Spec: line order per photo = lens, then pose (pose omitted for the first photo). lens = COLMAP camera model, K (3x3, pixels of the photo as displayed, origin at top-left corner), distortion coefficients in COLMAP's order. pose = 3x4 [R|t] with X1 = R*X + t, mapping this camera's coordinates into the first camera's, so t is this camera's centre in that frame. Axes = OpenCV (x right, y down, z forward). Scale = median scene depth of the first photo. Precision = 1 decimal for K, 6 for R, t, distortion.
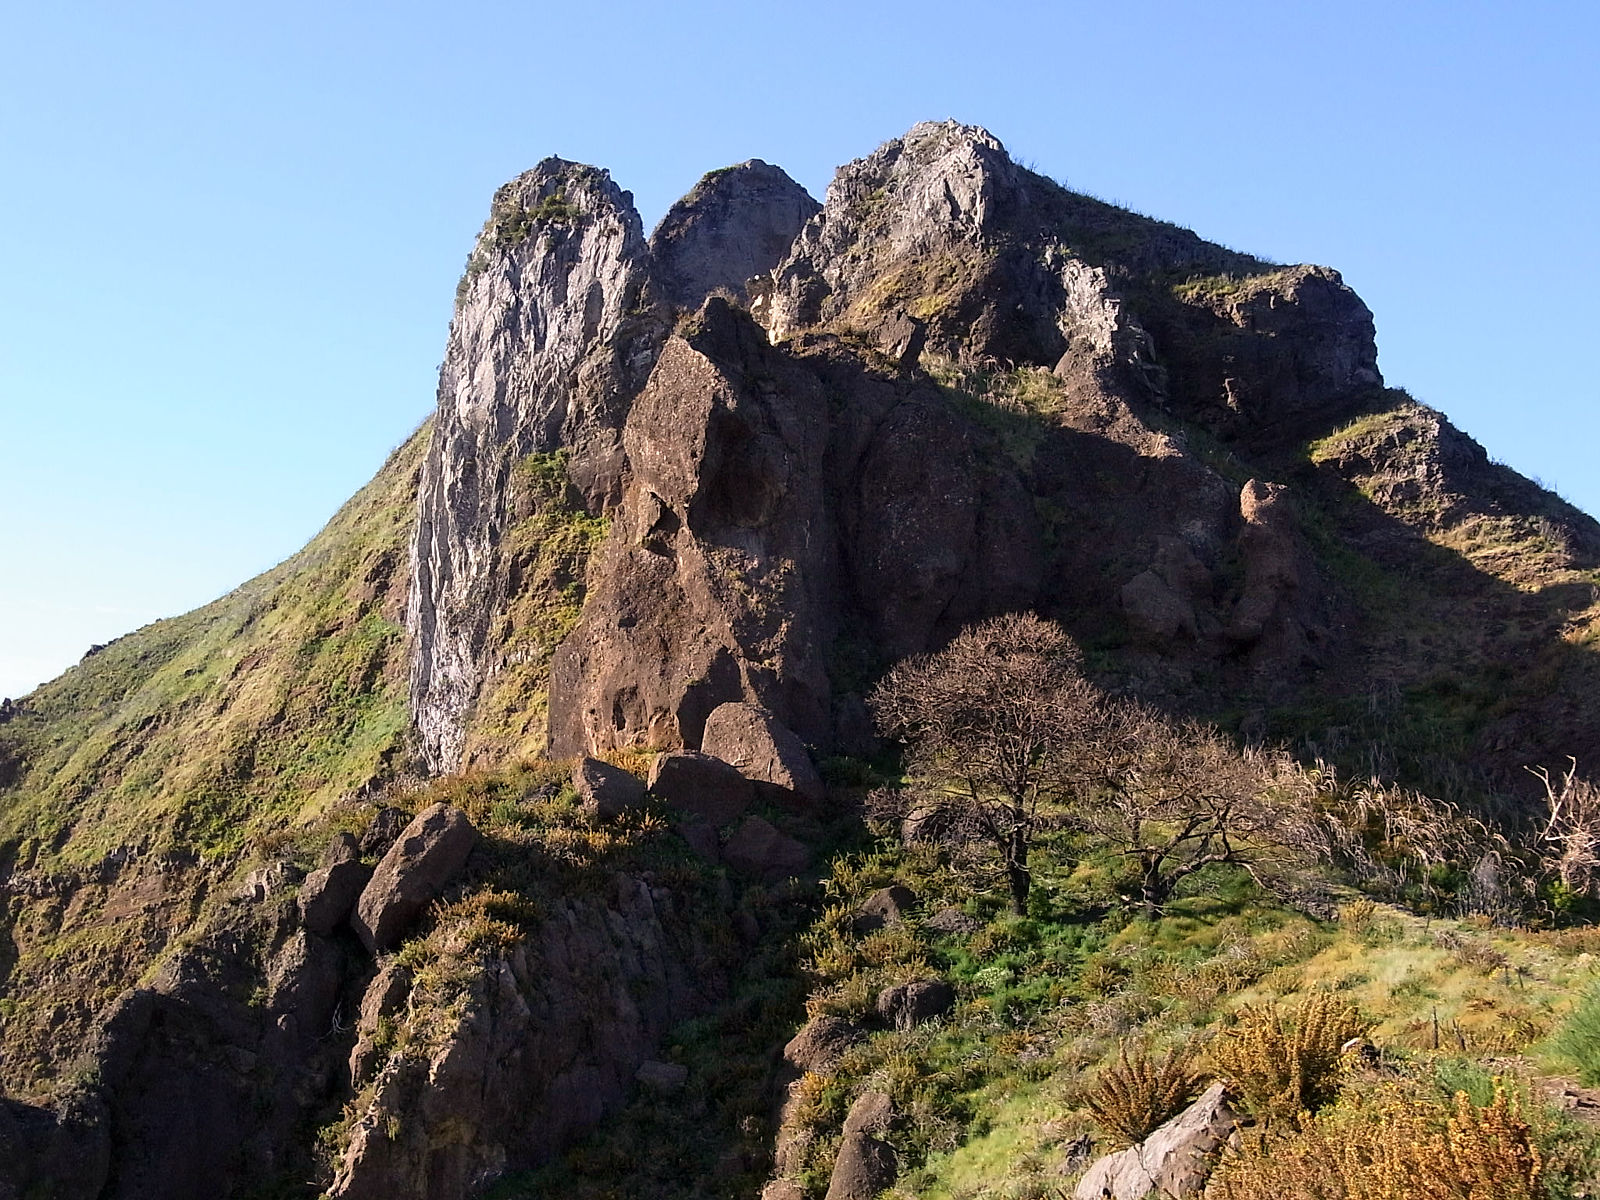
lens RADIAL K [[2096.2, 0, 795.4], [0, 2096.2, 718.2], [0, 0, 1]] dist [0.075486, 0.042635]
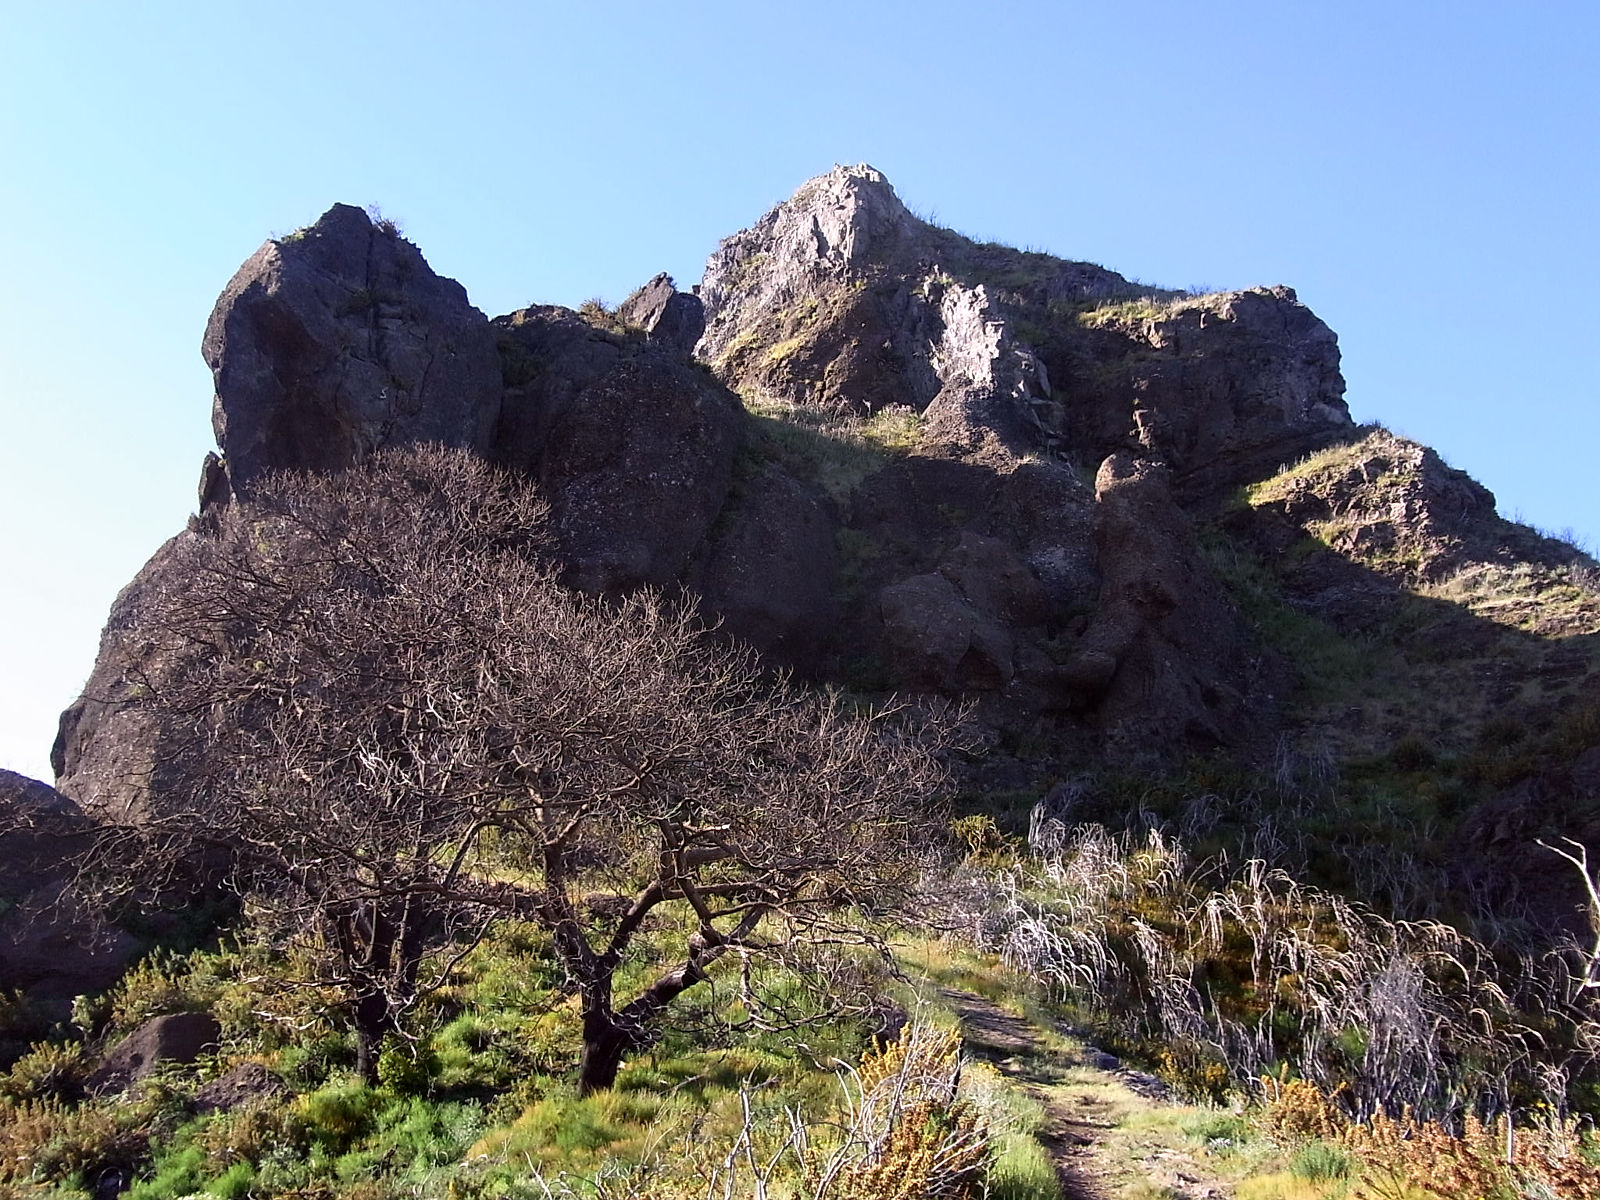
lens RADIAL K [[1589.0, 0, 801.2], [0, 1589.0, 746.1], [0, 0, 1]] dist [-0.010982, 0.004036]
pose [[0.991372, 0.020843, -0.129412, 0.164272], [-0.039976, 0.988319, -0.147063, 0.047001], [0.124835, 0.150967, 0.980625, 0.453961]]
